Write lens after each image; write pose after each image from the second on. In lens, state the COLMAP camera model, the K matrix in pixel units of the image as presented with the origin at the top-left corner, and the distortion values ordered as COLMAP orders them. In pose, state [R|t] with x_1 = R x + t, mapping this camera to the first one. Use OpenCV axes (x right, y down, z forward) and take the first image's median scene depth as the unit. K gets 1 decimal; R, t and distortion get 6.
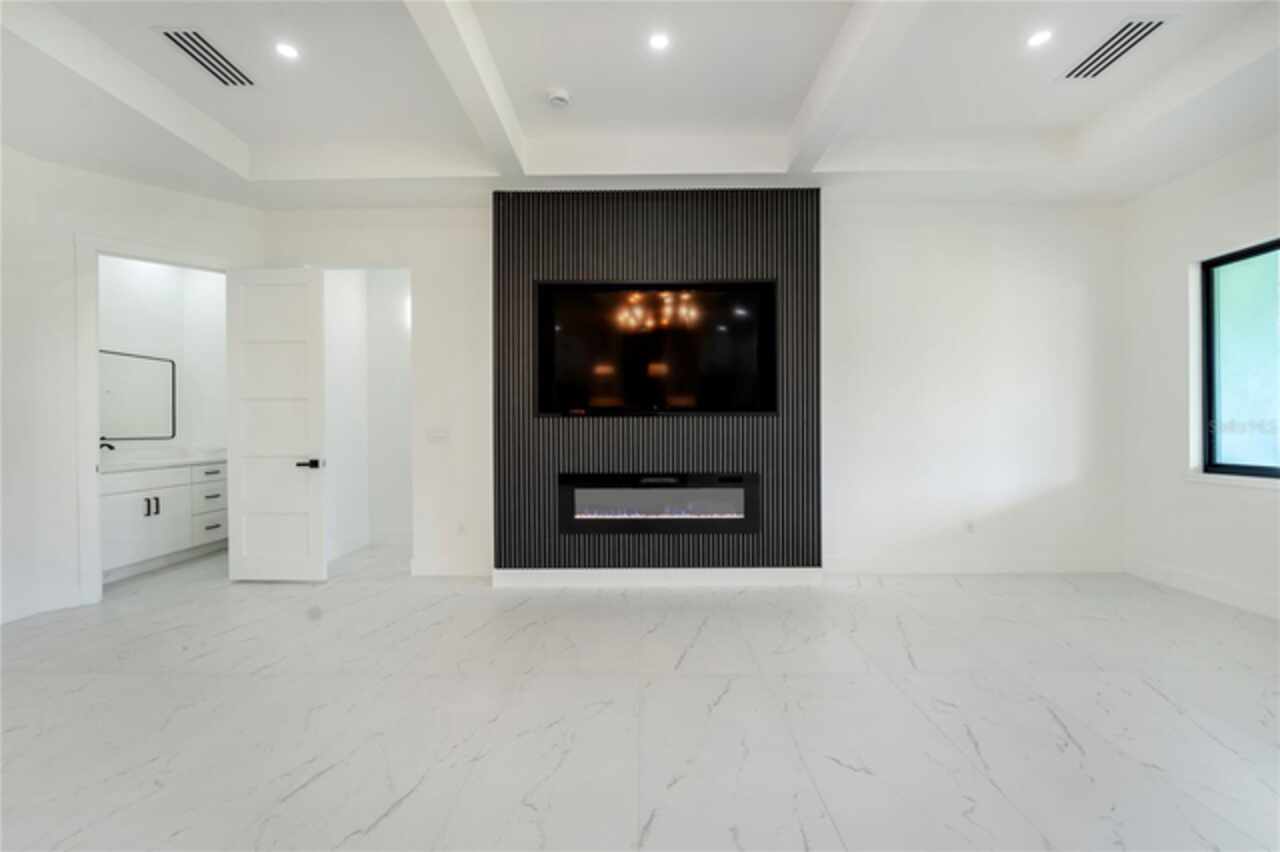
lens RADIAL K [[528.9, 0, 637.0], [0, 528.9, 430.4], [0, 0, 1]] dist [-0.001986, -0.000214]
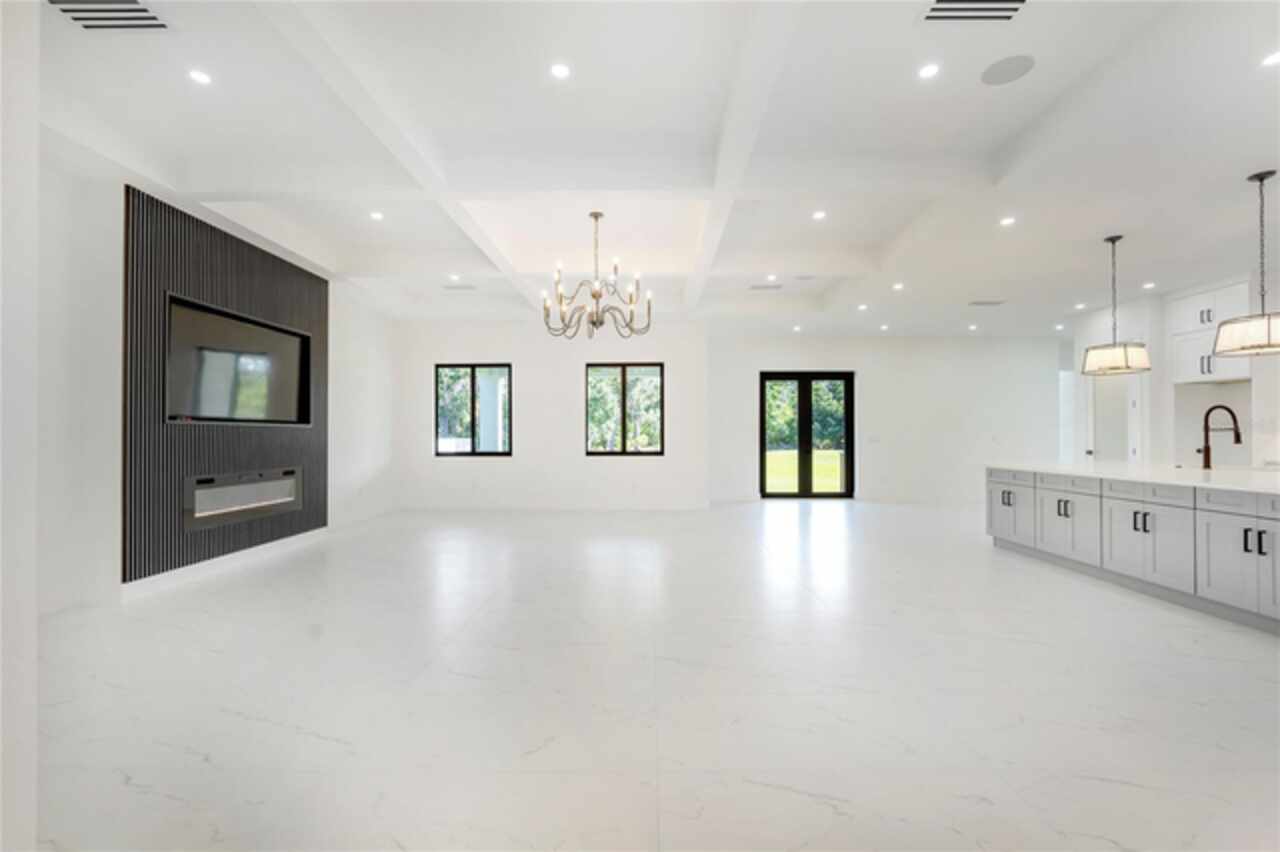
lens RADIAL K [[528.9, 0, 642.0], [0, 528.9, 430.2], [0, 0, 1]] dist [-0.001986, -0.000214]
pose [[0.014658, 0.015216, 0.999777, -1.189334], [0.012074, 0.999809, -0.015393, 0.016025], [-0.999820, 0.012297, 0.014471, 0.065972]]
